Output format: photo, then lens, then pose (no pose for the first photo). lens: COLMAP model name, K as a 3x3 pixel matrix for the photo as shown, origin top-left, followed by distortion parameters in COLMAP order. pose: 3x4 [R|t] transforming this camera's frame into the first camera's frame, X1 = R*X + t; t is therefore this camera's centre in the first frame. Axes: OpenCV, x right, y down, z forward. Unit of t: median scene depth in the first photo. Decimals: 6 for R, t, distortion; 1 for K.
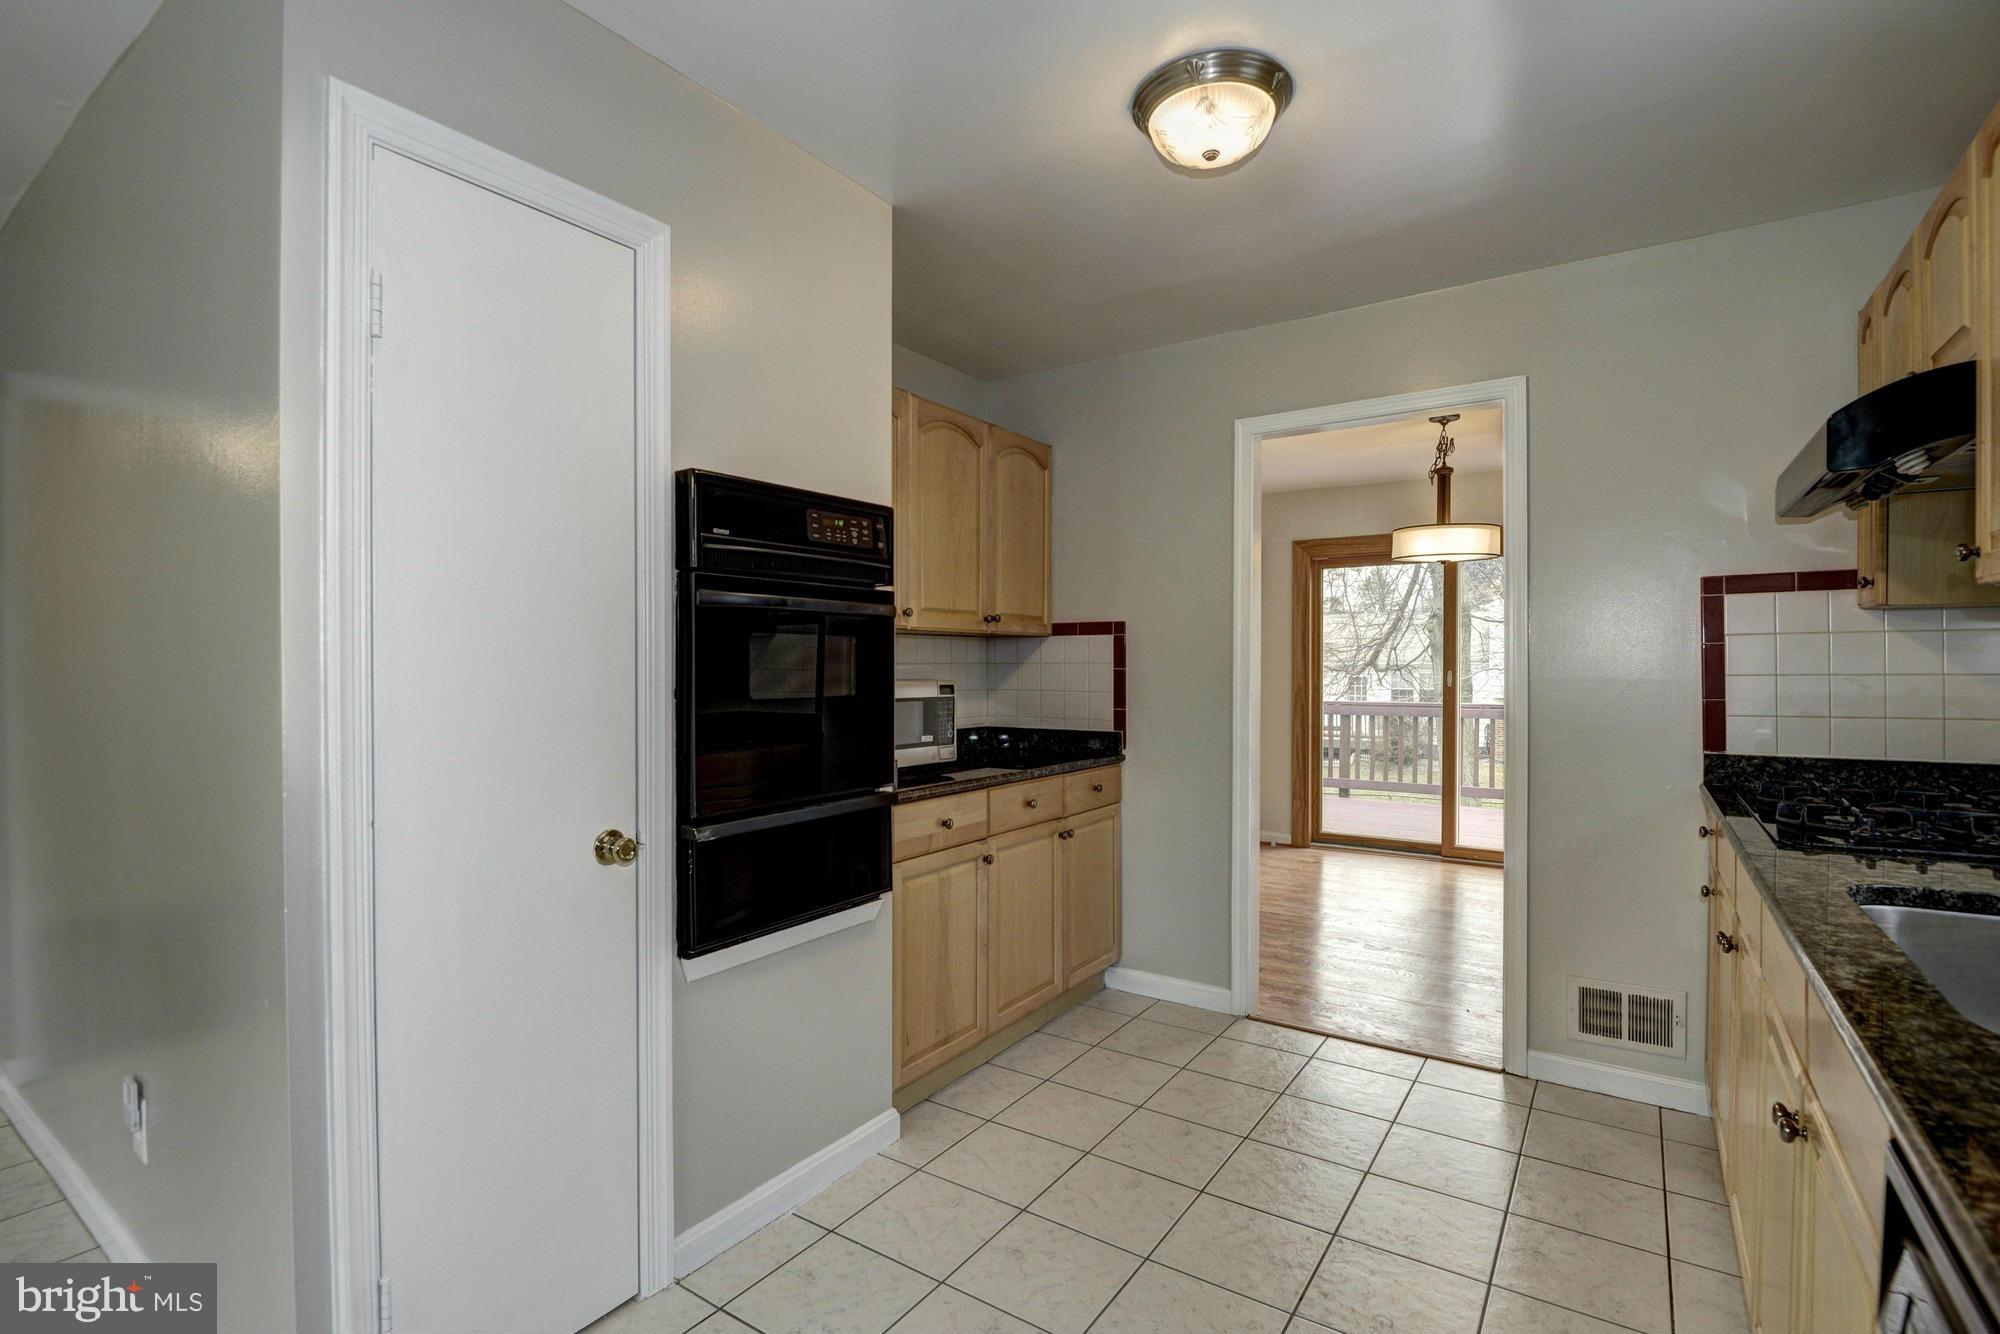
lens RADIAL K [[955.4, 0, 999.9], [0, 955.4, 671.4], [0, 0, 1]] dist [0.020146, -0.000375]
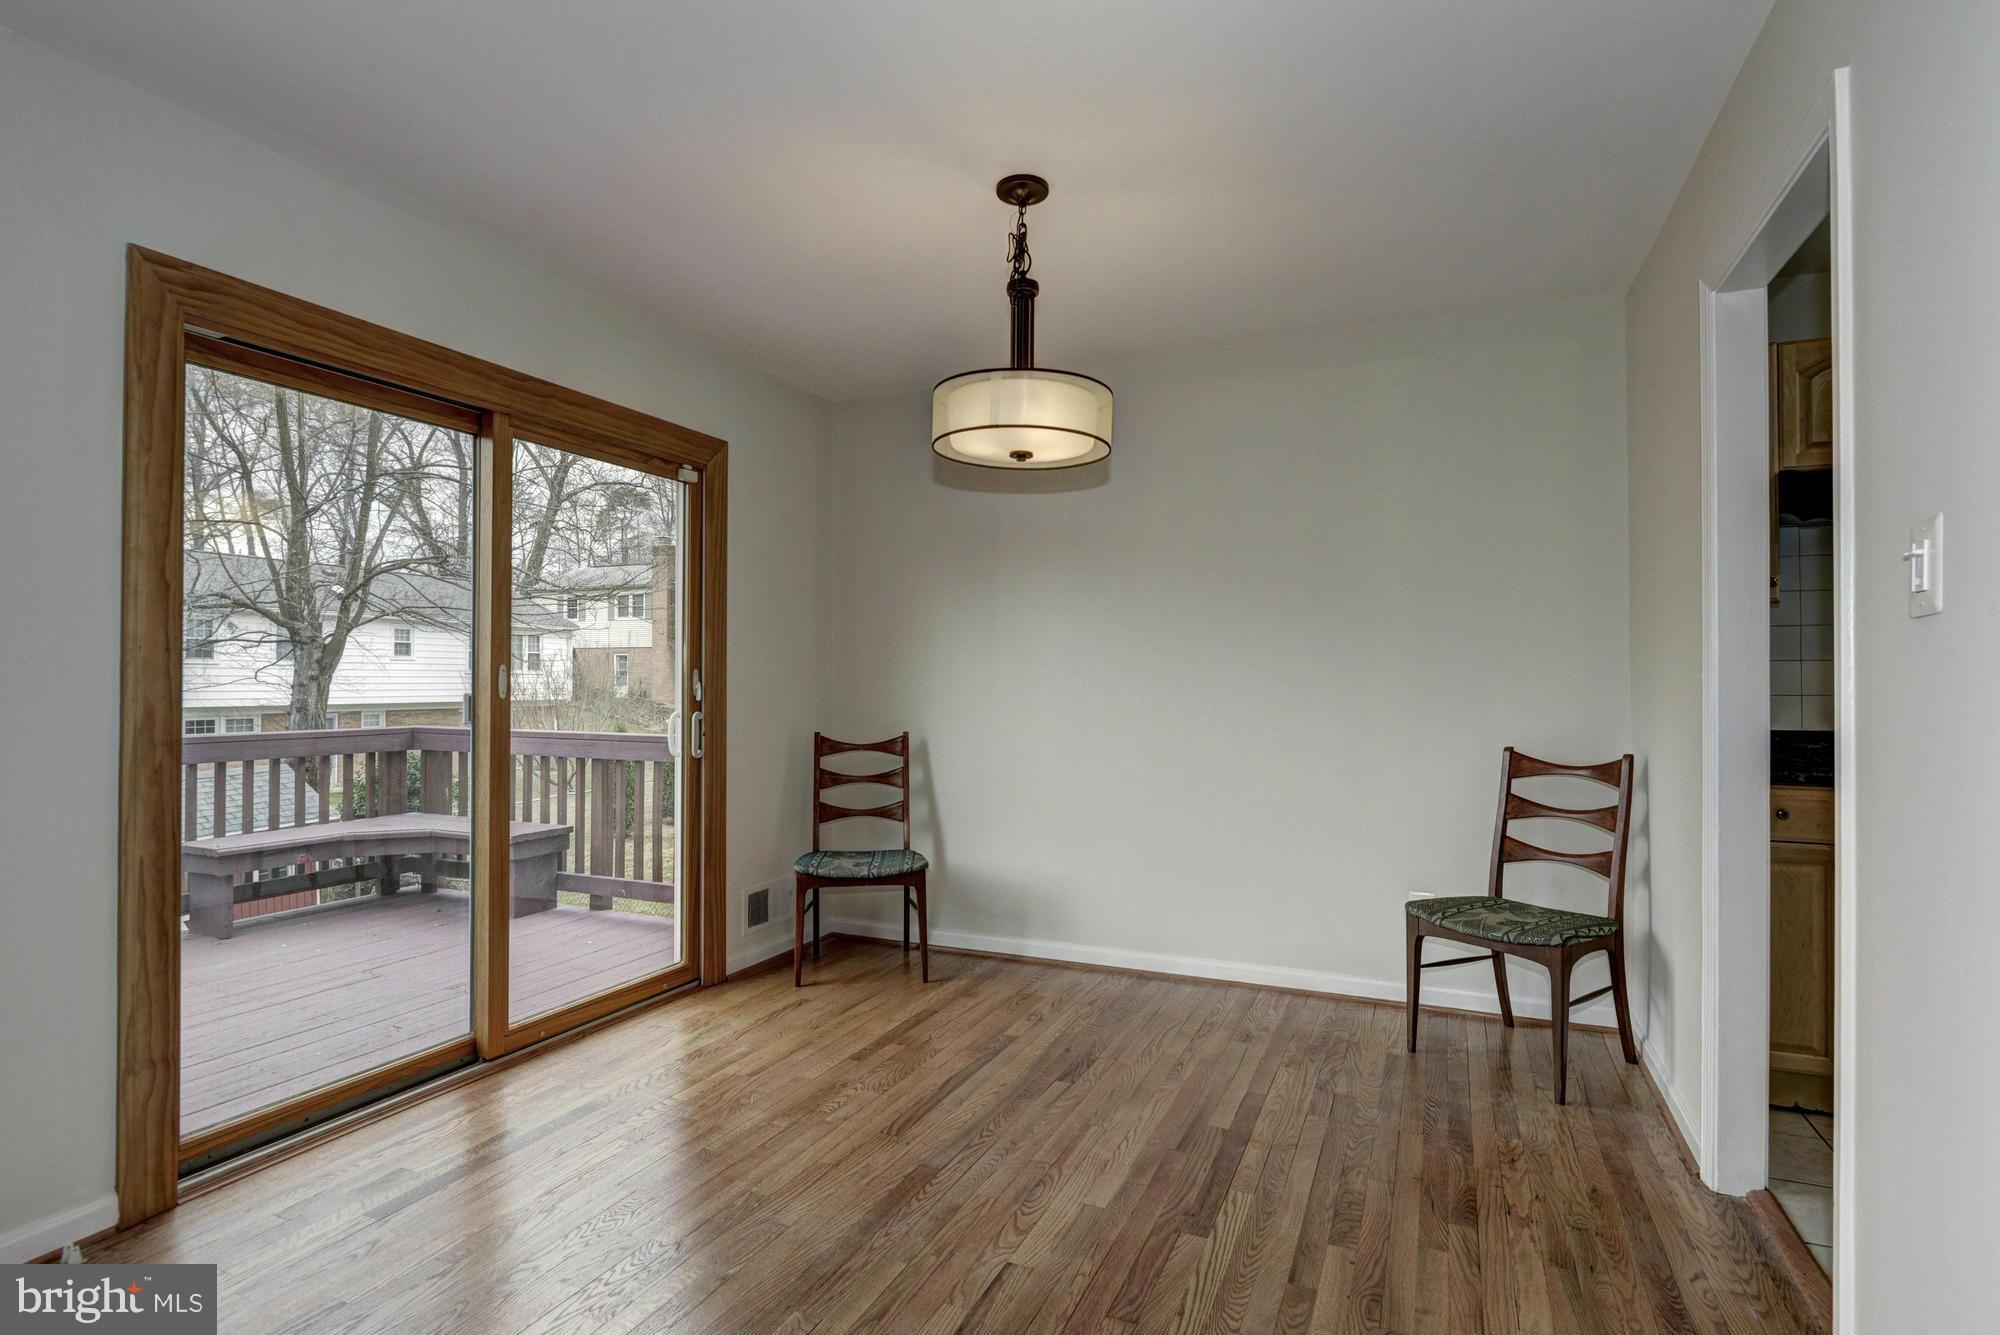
lens RADIAL K [[1014.4, 0, 996.7], [0, 1014.4, 670.3], [0, 0, 1]] dist [-0.000333, -0.000906]
pose [[-0.173761, 0.006273, 0.984768, -0.067251], [0.005298, 0.999971, -0.005435, 0.005593], [-0.984774, 0.004273, -0.173789, 0.780645]]
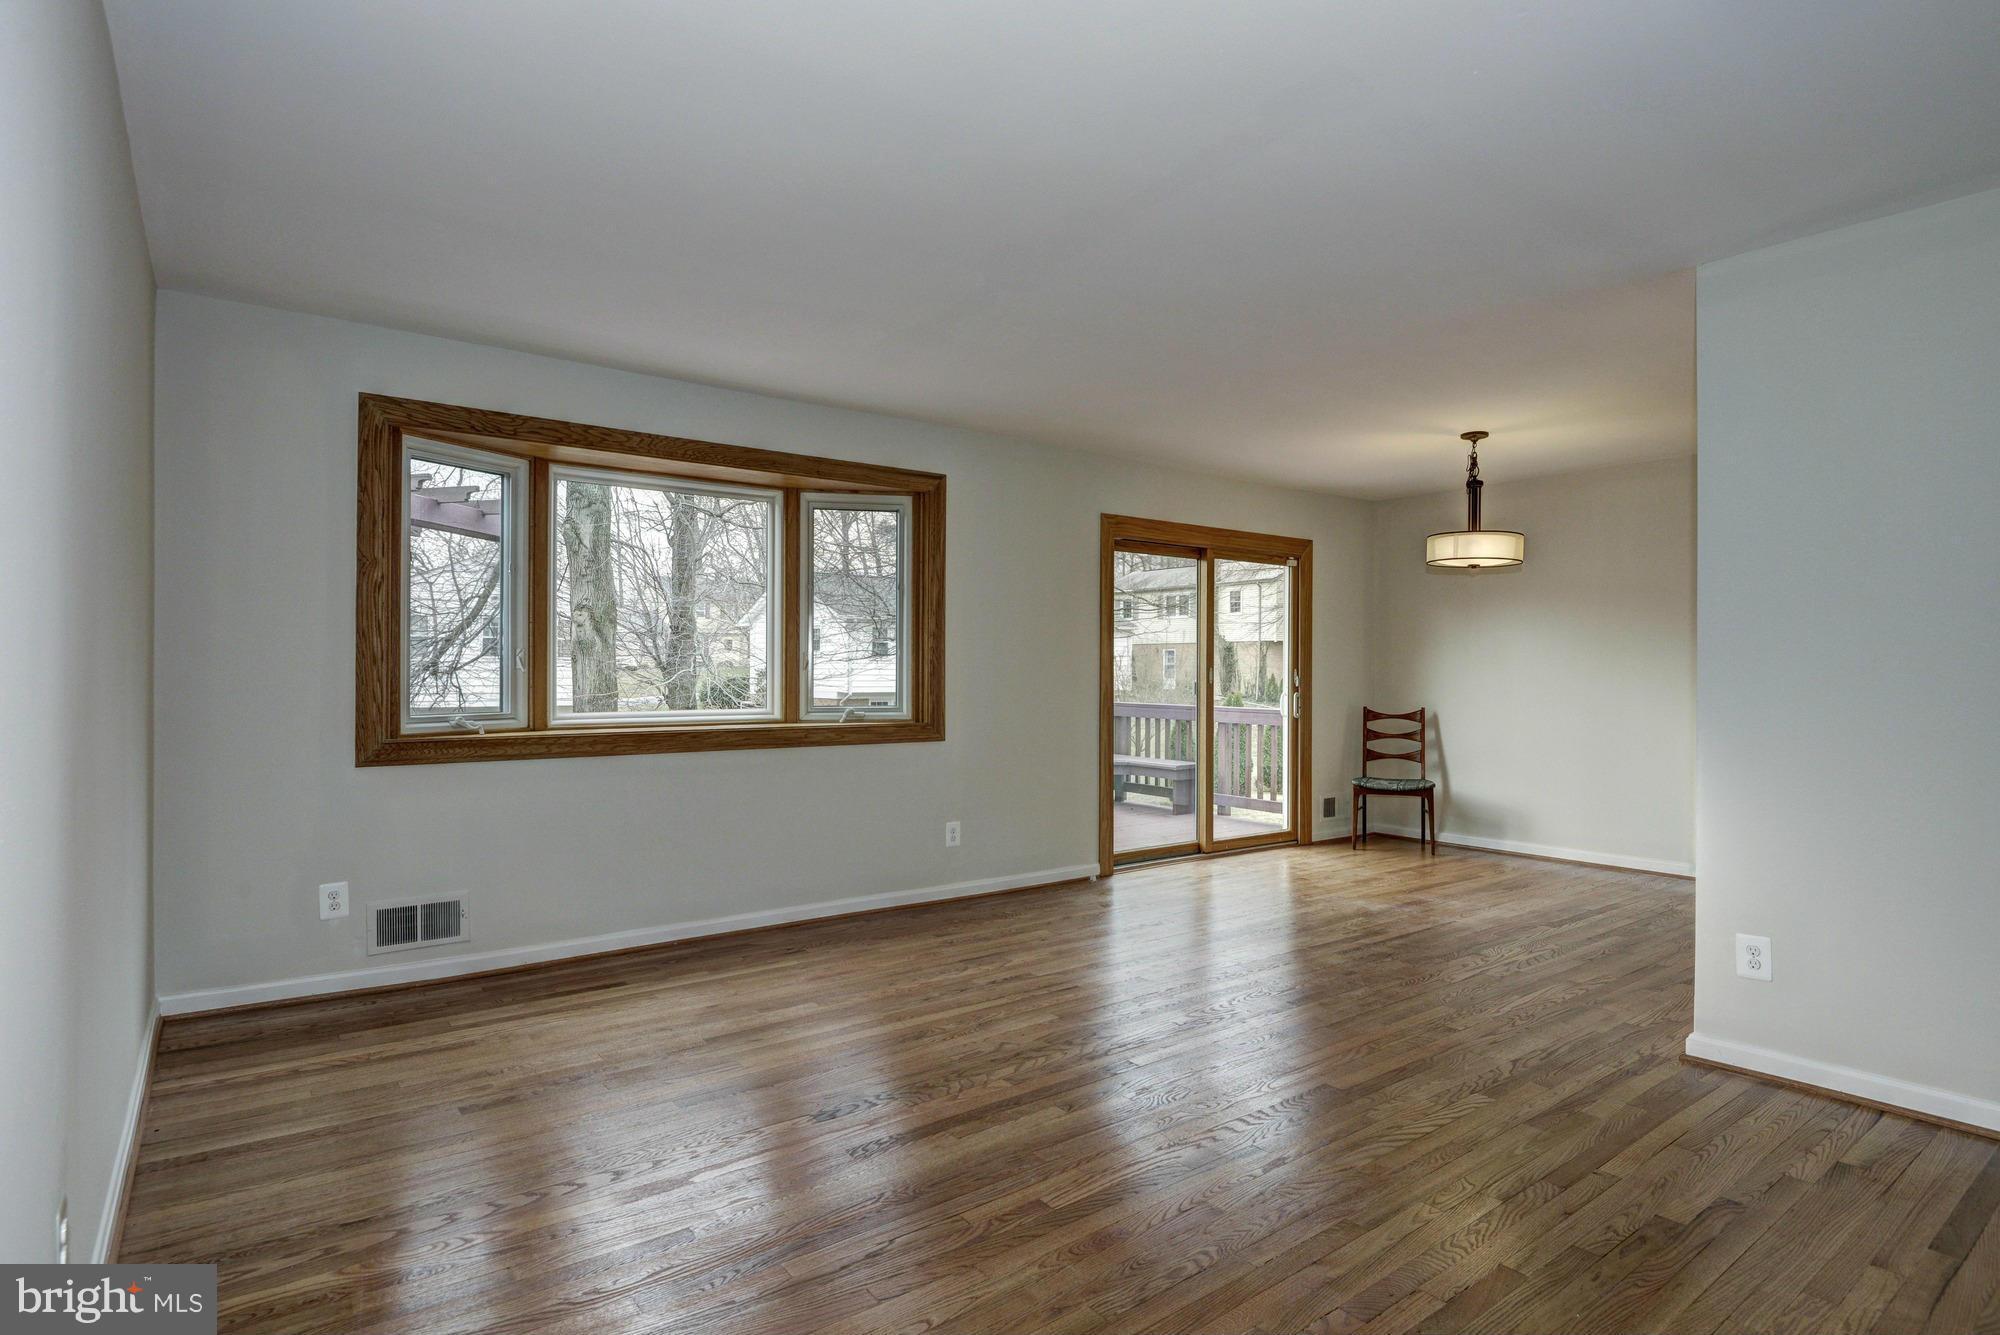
lens RADIAL K [[1014.4, 0, 996.7], [0, 1014.4, 670.3], [0, 0, 1]] dist [-0.000333, -0.000906]
pose [[0.331424, 0.001010, 0.943481, -0.565370], [0.004037, 0.999989, -0.002489, 0.003707], [-0.943473, 0.004633, 0.331416, 0.793246]]
